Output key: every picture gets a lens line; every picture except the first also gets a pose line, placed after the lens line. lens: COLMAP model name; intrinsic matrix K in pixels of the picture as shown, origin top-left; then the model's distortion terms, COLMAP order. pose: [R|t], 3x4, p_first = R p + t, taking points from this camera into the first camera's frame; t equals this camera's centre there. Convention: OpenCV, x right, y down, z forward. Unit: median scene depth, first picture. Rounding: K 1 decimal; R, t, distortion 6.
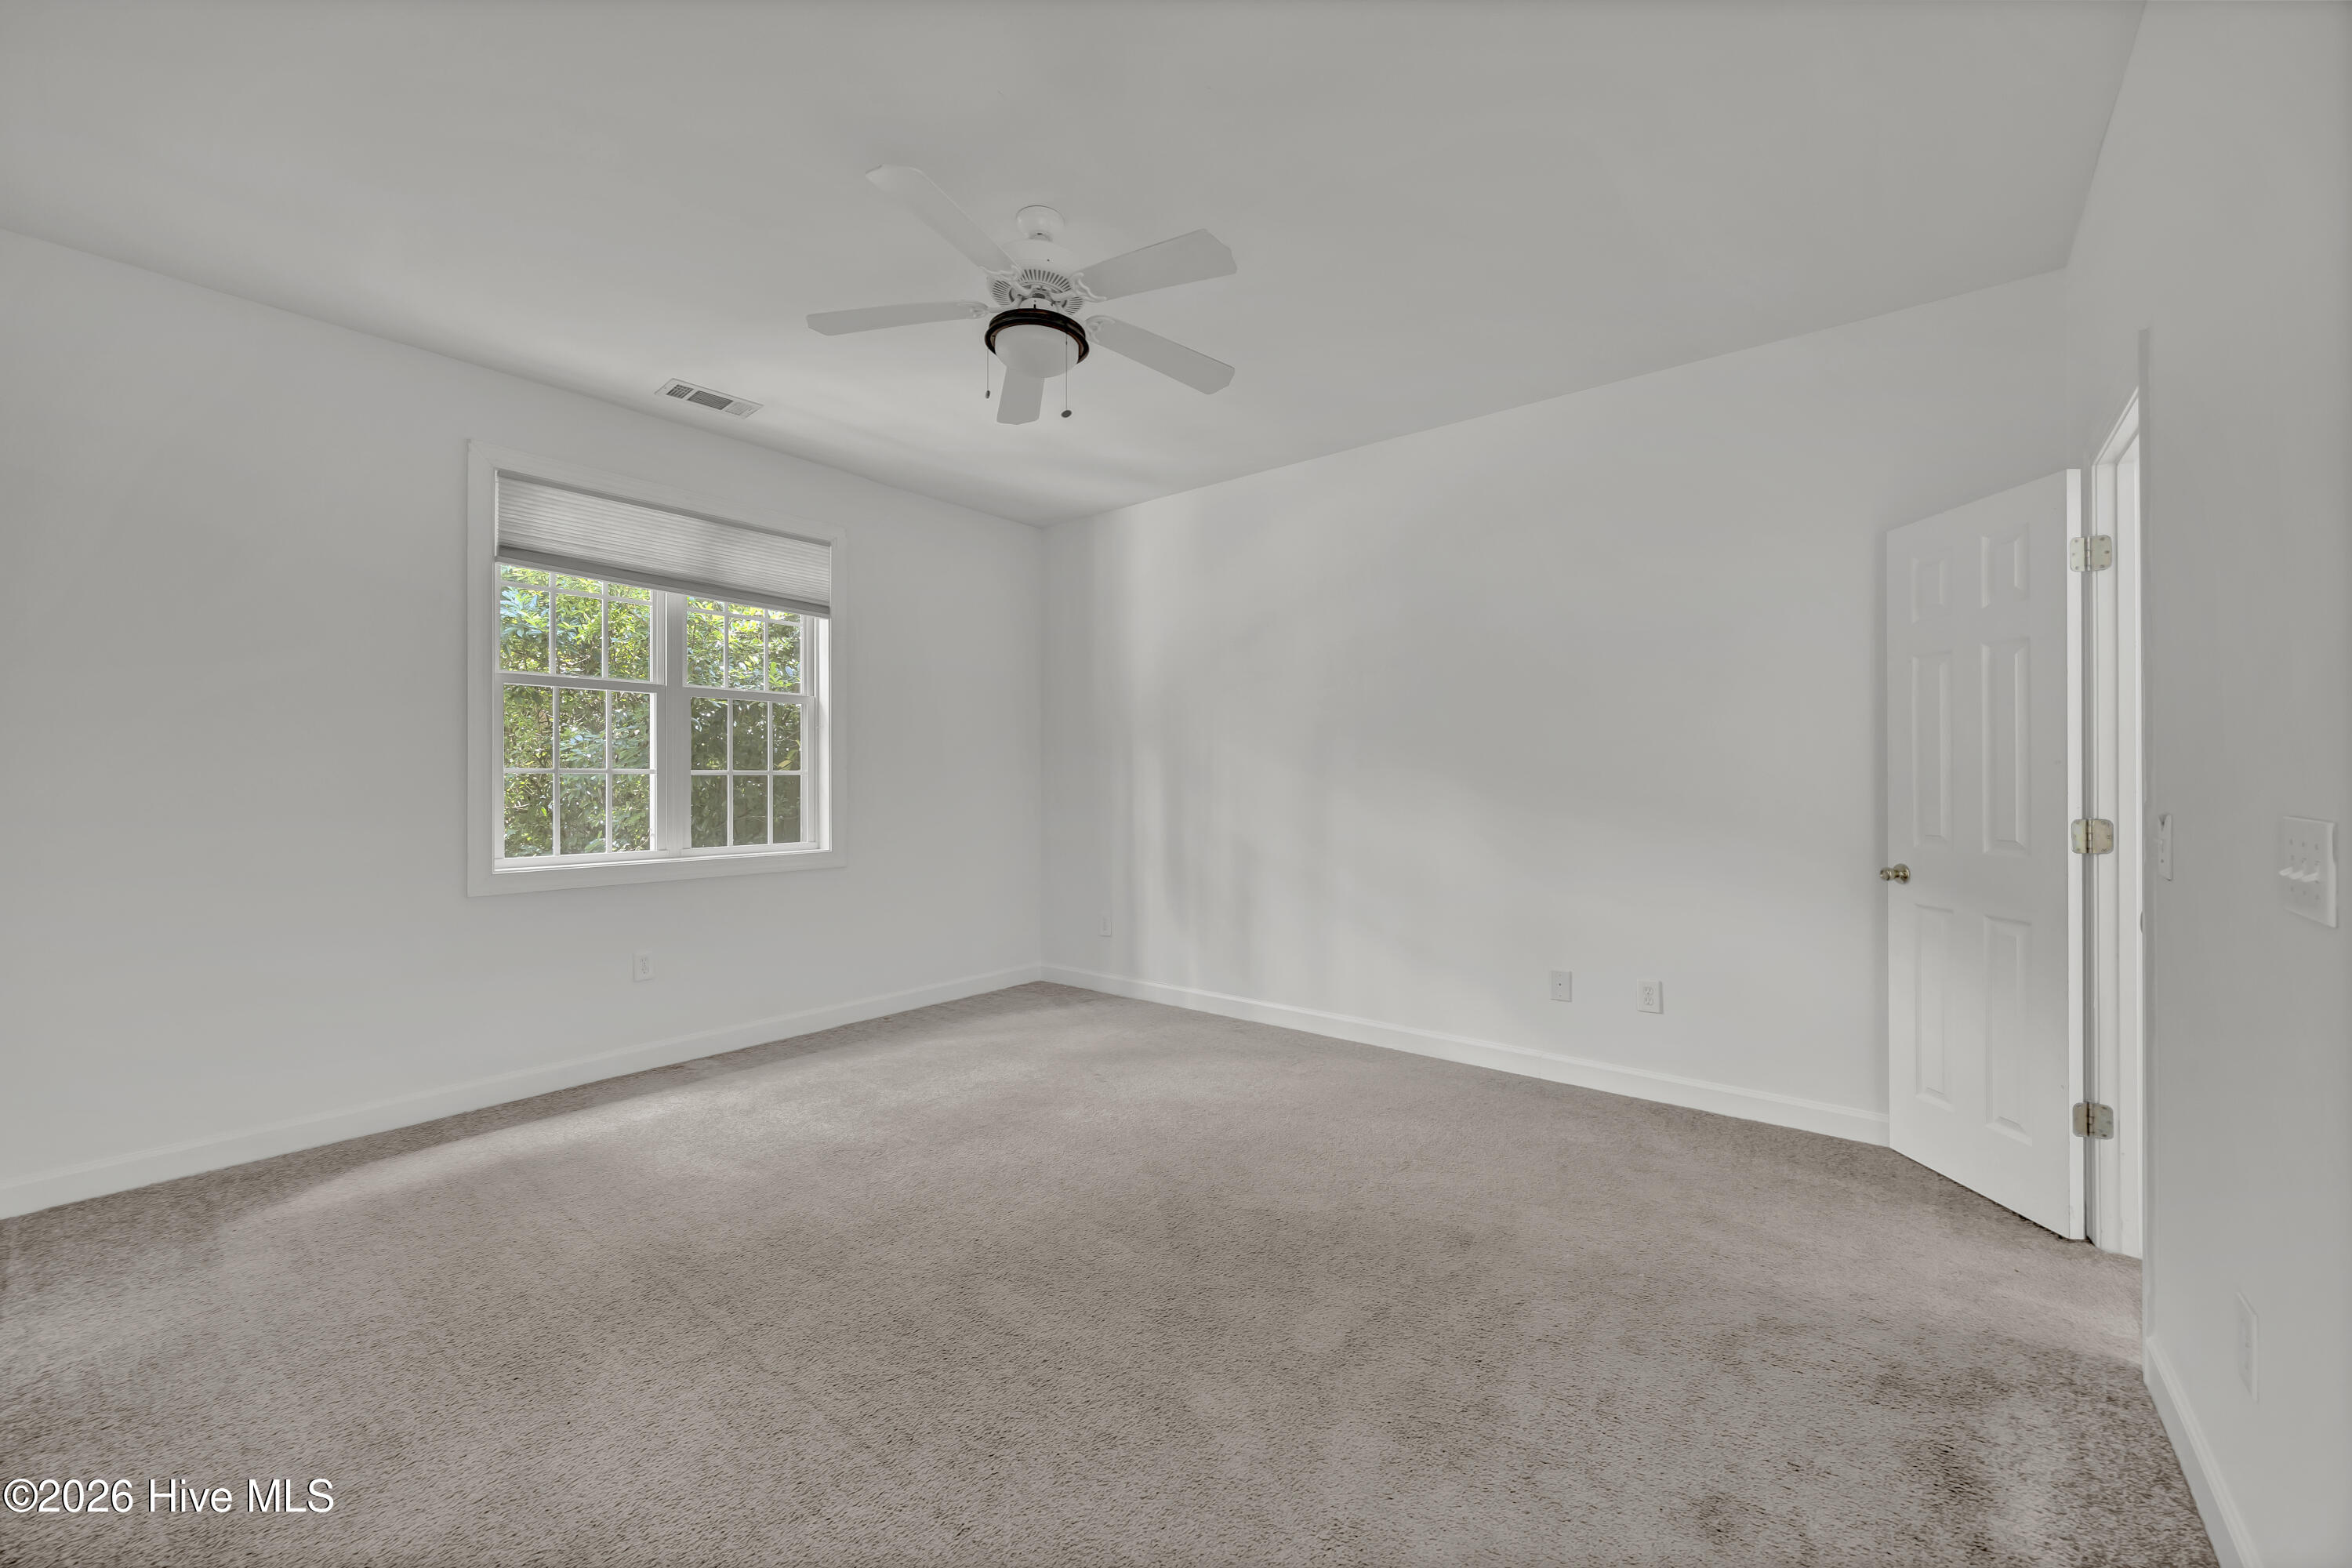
lens RADIAL K [[910.3, 0, 1184.7], [0, 910.3, 777.4], [0, 0, 1]] dist [-0.003152, -0.000167]
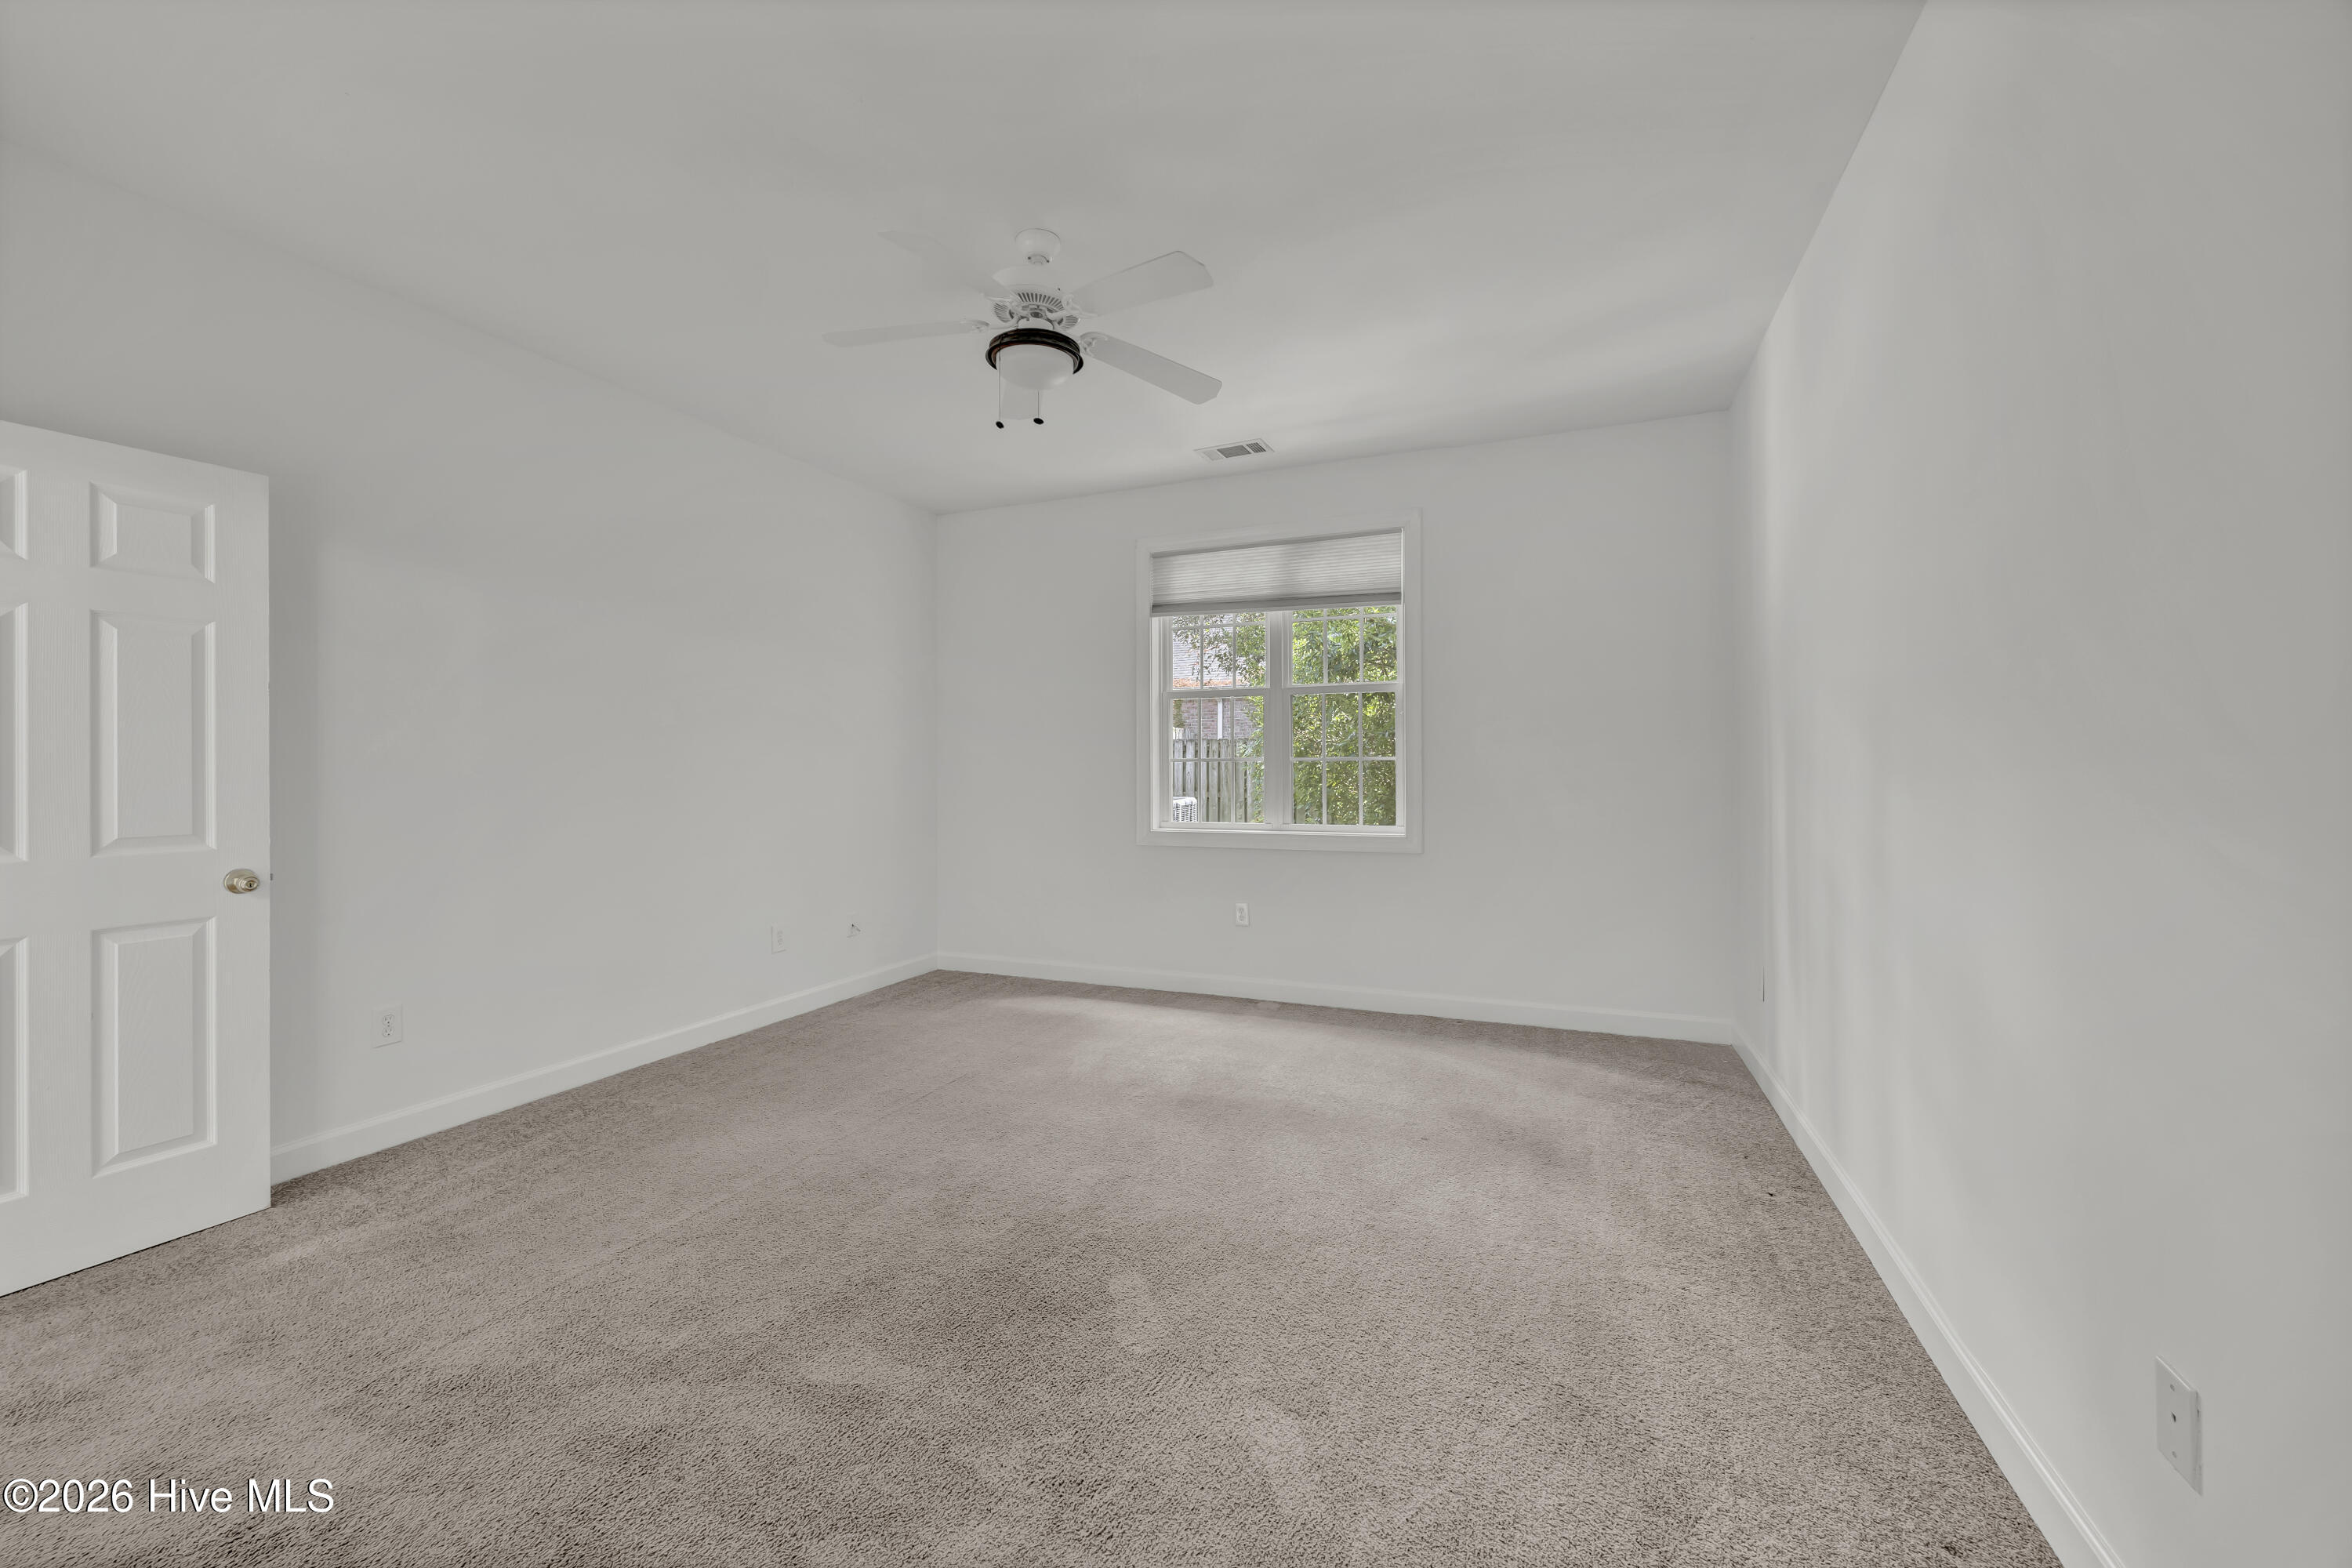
lens RADIAL K [[910.3, 0, 1184.7], [0, 910.3, 777.4], [0, 0, 1]] dist [-0.003152, -0.000167]
pose [[0.286502, 0.010622, -0.958021, 0.572956], [0.015939, 0.999747, 0.015851, -0.004065], [0.957947, -0.019811, 0.286260, 0.547719]]
